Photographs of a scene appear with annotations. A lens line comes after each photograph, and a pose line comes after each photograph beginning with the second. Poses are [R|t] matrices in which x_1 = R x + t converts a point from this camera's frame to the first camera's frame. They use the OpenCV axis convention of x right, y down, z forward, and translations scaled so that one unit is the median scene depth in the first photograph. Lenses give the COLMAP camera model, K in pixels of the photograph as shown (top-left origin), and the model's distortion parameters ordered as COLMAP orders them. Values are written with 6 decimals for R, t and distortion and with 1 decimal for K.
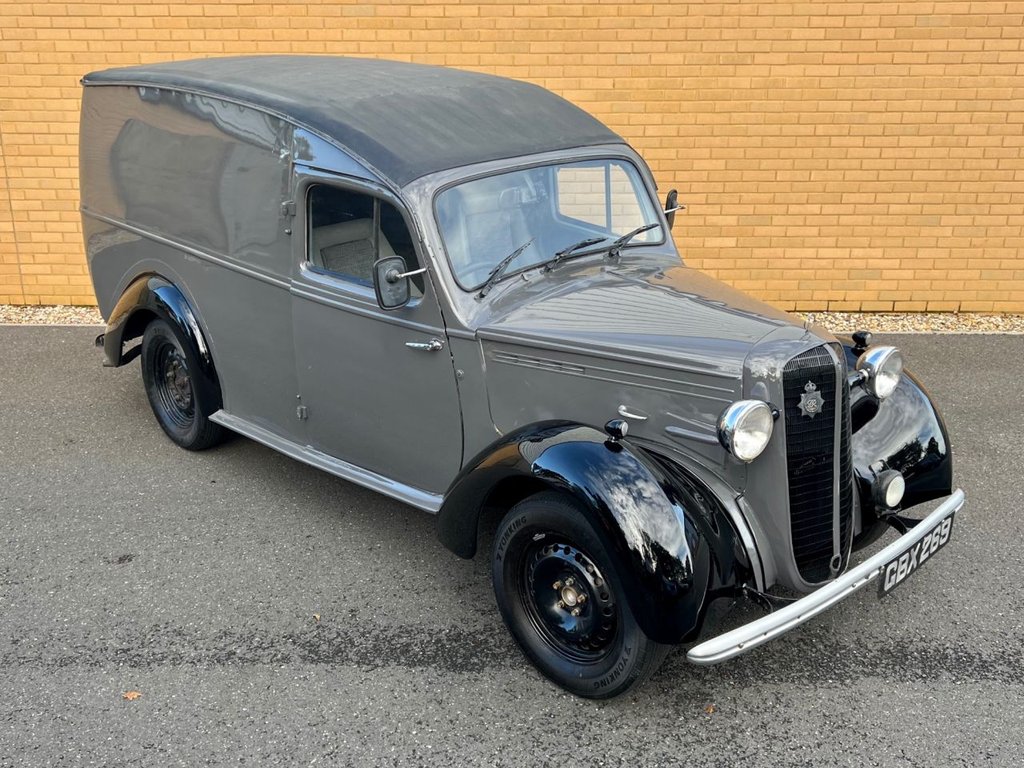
lens RADIAL K [[1050.1, 0, 492.5], [0, 1050.1, 383.6], [0, 0, 1]] dist [0.098764, -0.193300]
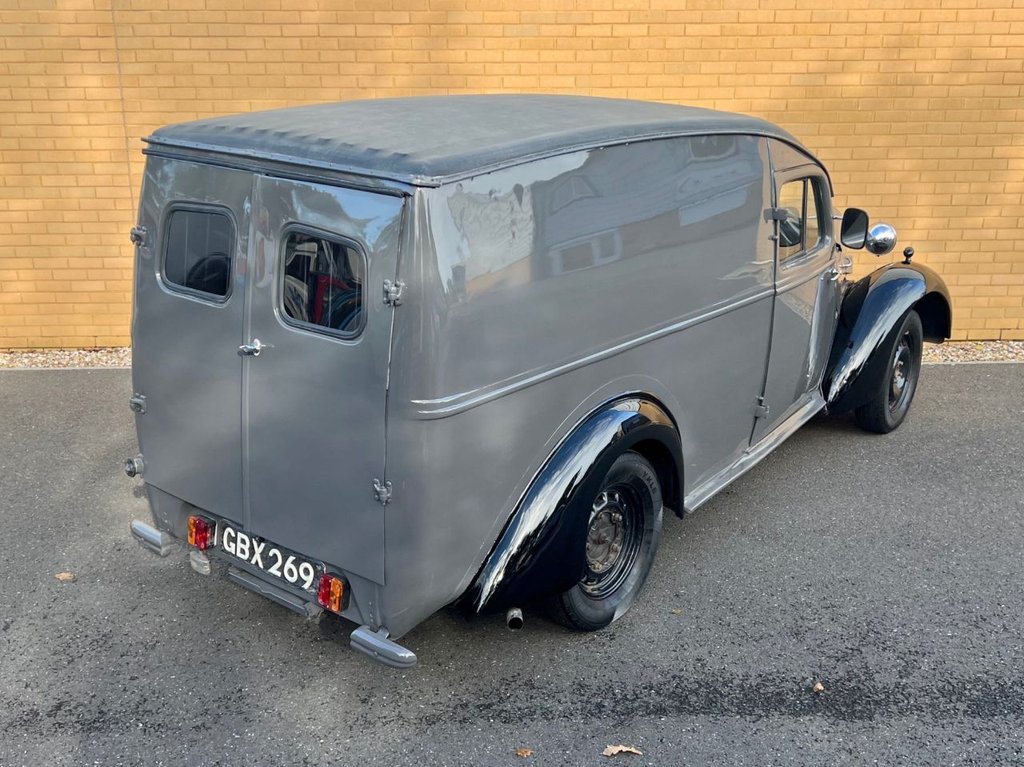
lens RADIAL K [[1127.0, 0, 513.8], [0, 1127.0, 409.9], [0, 0, 1]] dist [0.112703, -0.238823]
pose [[0.998538, -0.017880, 0.051021, -0.190214], [0.018621, 0.999727, -0.014082, 0.000863], [-0.050756, 0.015011, 0.998598, -0.008319]]
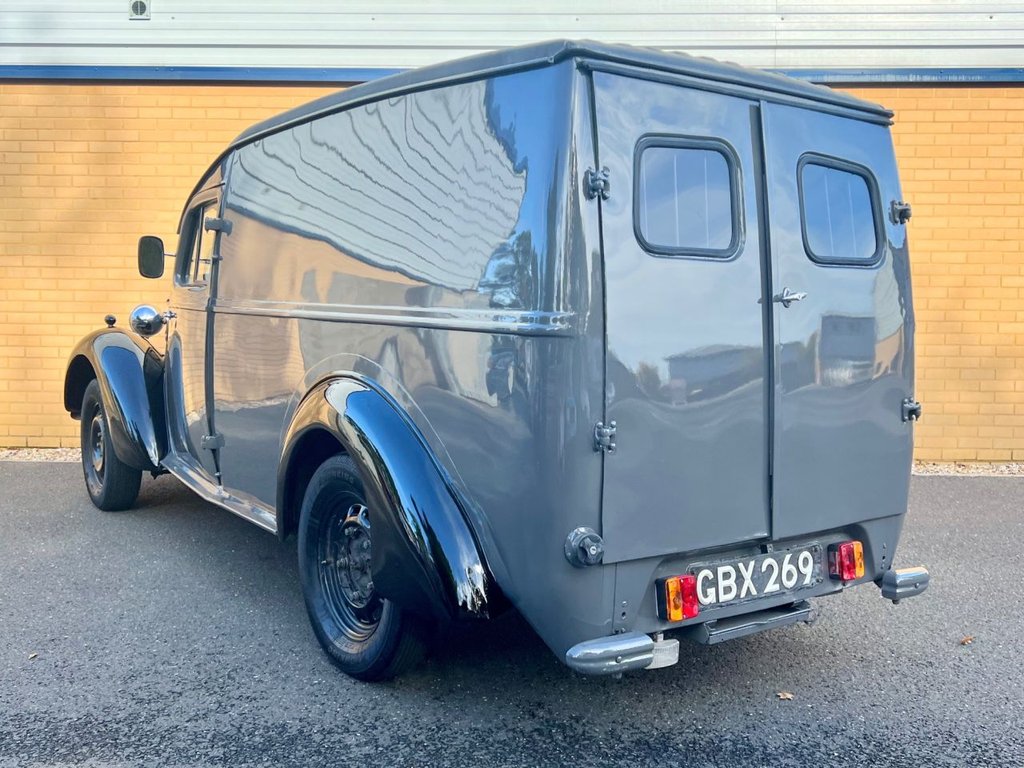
lens RADIAL K [[1017.4, 0, 532.3], [0, 1017.4, 352.5], [0, 0, 1]] dist [0.007829, 0.011051]
pose [[0.999941, 0.010361, 0.003190, 0.147746], [-0.009112, 0.962667, -0.270535, 0.093676], [-0.005874, 0.270490, 0.962705, 0.119672]]
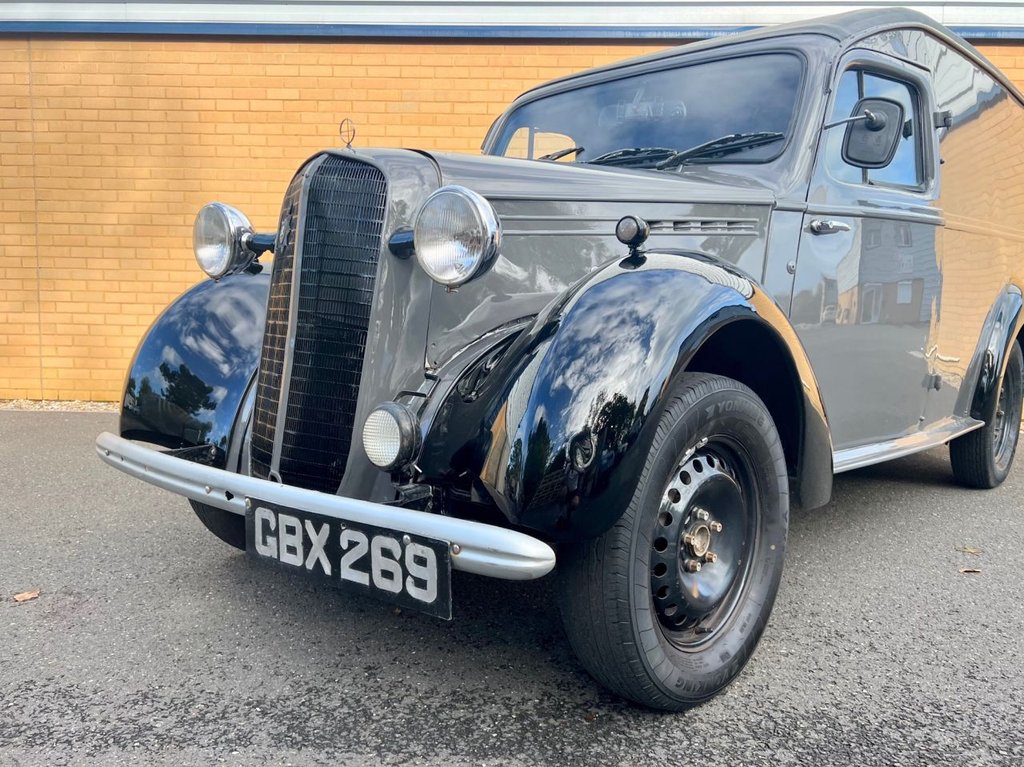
lens RADIAL K [[840.2, 0, 487.5], [0, 840.2, 390.9], [0, 0, 1]] dist [0.027665, -0.013703]
pose [[0.999837, 0.017800, -0.003039, -0.037400], [-0.018025, 0.973843, -0.226506, 0.093022], [-0.001072, 0.226524, 0.974005, 0.276156]]
